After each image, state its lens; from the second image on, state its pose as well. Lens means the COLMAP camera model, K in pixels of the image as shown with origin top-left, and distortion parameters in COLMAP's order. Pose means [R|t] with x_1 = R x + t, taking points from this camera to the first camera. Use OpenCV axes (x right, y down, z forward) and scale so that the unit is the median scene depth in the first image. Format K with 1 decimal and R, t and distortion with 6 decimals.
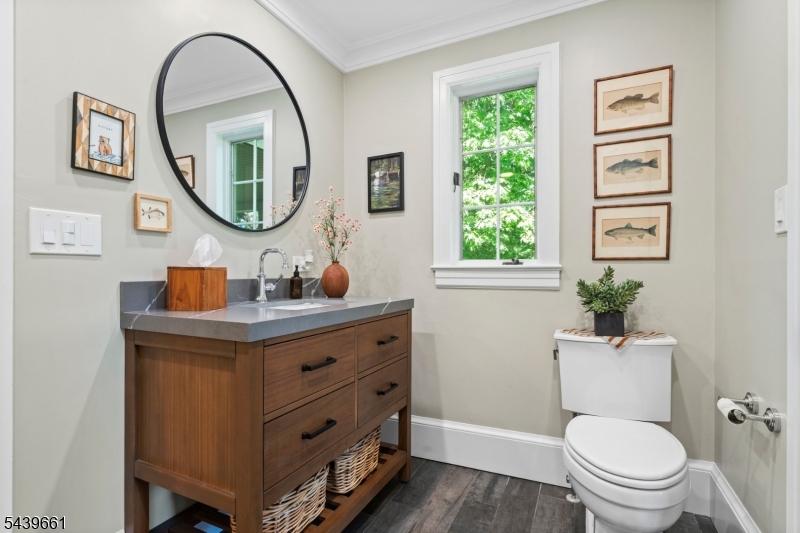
lens RADIAL K [[386.4, 0, 399.6], [0, 386.4, 270.0], [0, 0, 1]] dist [0.004958, 0.000298]
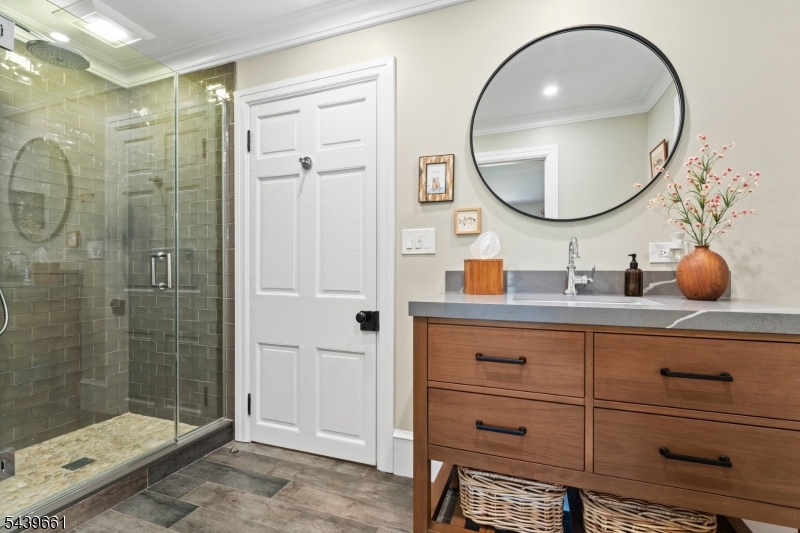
lens RADIAL K [[366.9, 0, 398.6], [0, 366.9, 268.9], [0, 0, 1]] dist [-0.005440, -0.000298]
pose [[0.094180, -0.004342, -0.995546, 0.635513], [0.005624, 0.999977, -0.003830, 0.025977], [0.995539, -0.005238, 0.094202, 0.653058]]
